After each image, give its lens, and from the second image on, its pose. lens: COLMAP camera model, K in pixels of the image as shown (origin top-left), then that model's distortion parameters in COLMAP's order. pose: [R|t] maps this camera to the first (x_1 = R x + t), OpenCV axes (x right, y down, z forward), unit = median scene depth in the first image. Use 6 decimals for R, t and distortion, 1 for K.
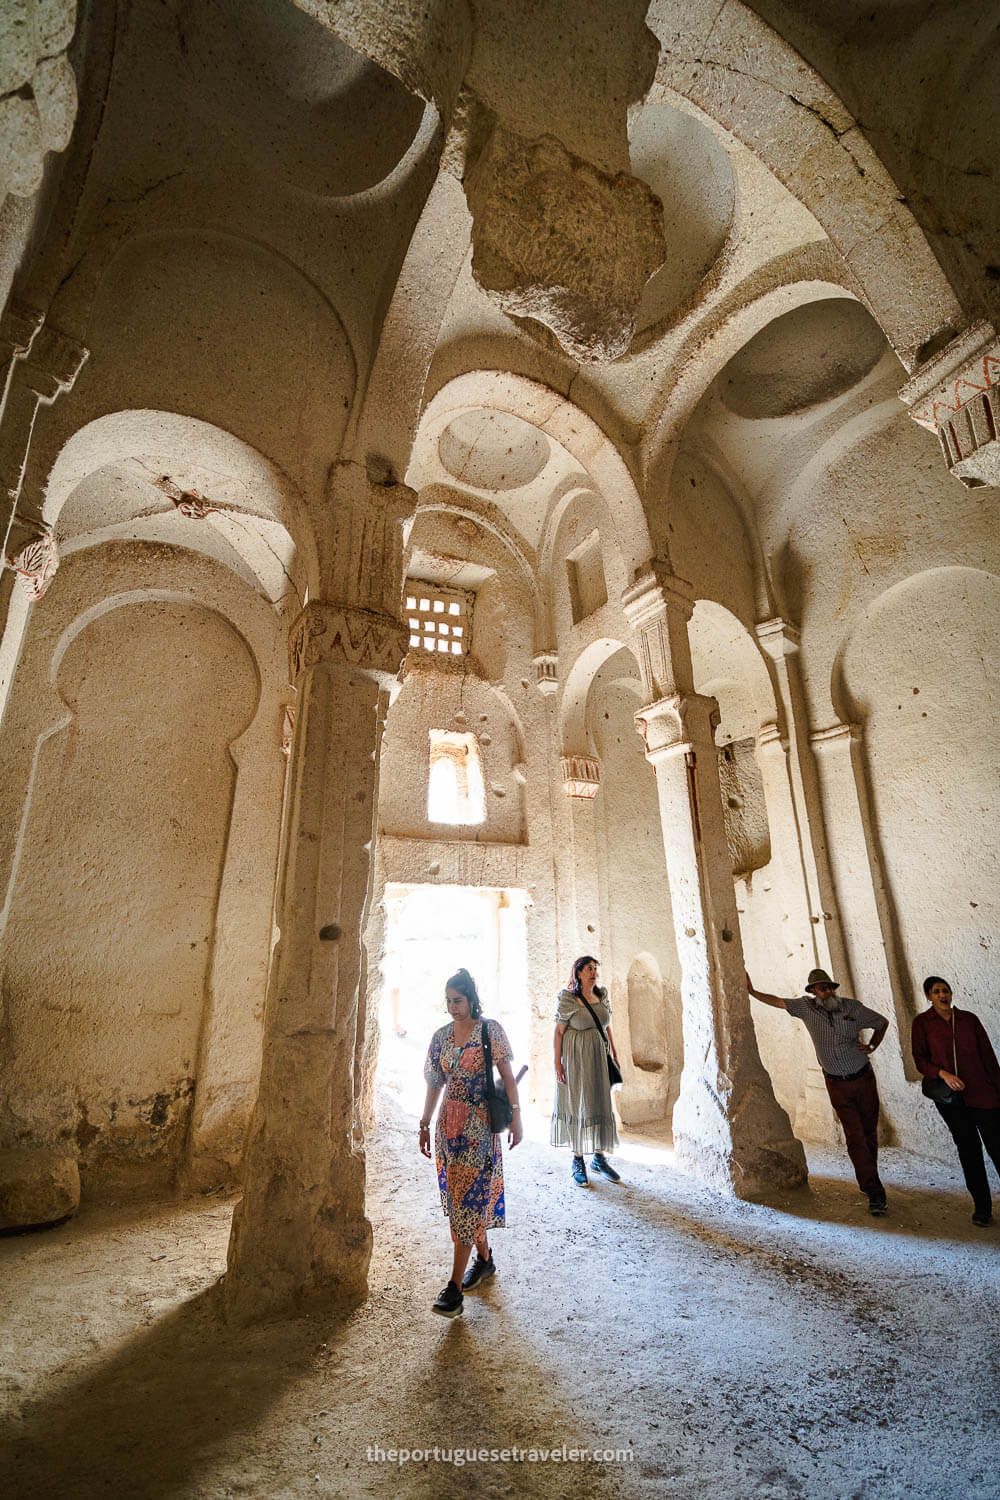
lens RADIAL K [[677.0, 0, 500.0], [0, 677.0, 750.0], [0, 0, 1]] dist [-0.000890, 0.000247]
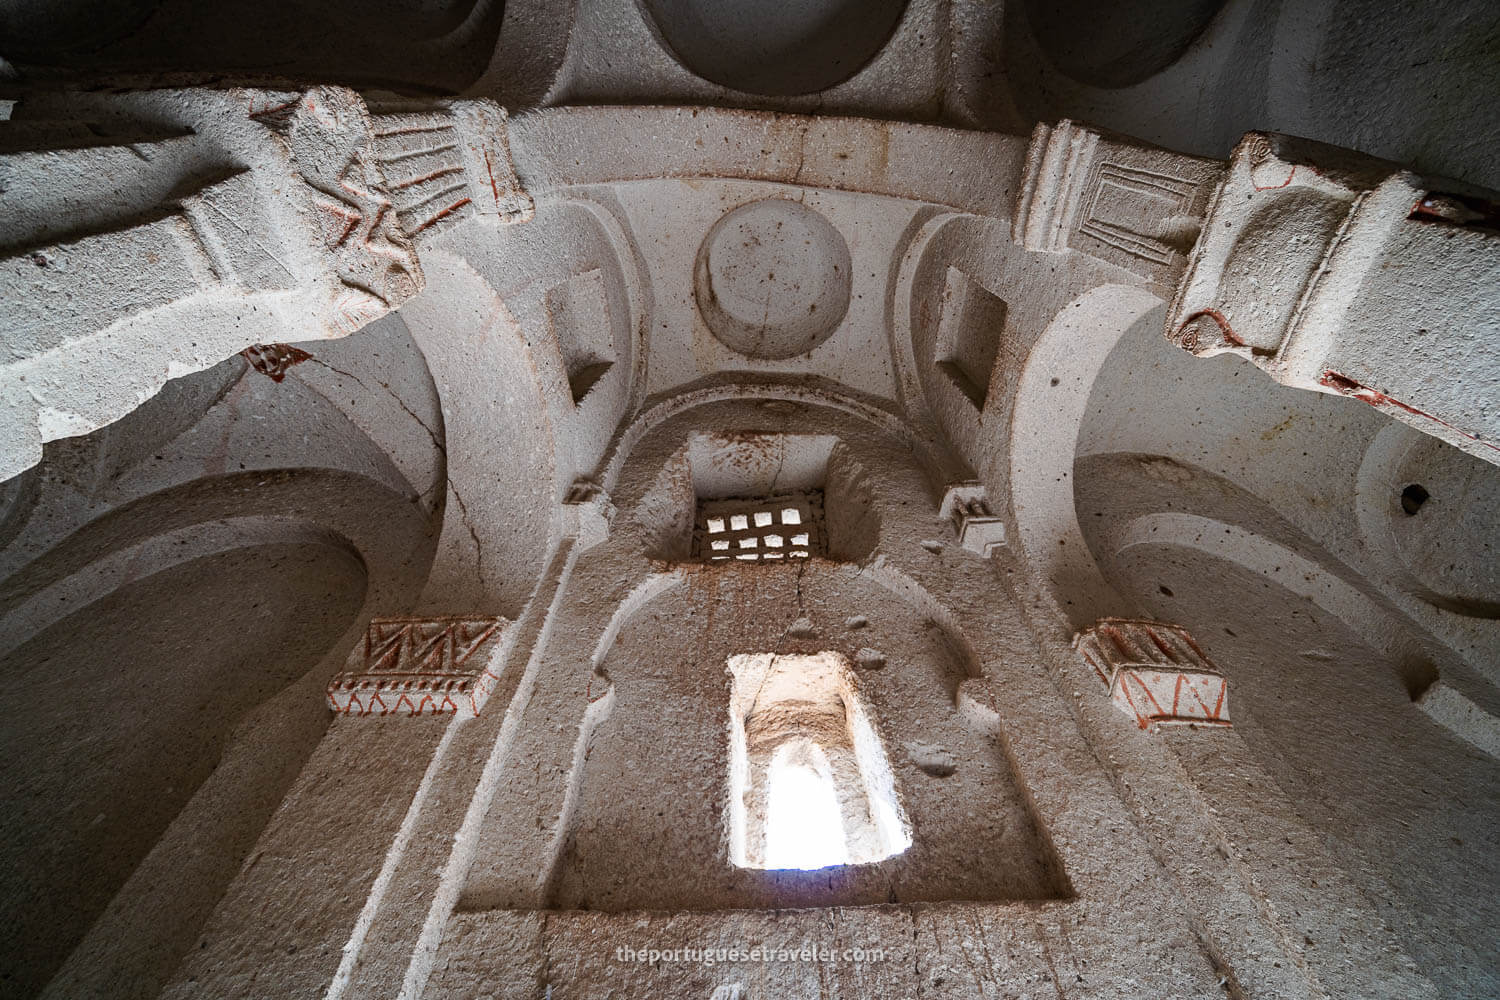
lens RADIAL K [[677.0, 0, 750.0], [0, 677.0, 500.0], [0, 0, 1]] dist [-0.000890, 0.000247]
pose [[0.893112, -0.382789, -0.236269, 0.048544], [0.132626, 0.725961, -0.674826, 0.185023], [0.429838, 0.571360, 0.699133, 0.608562]]
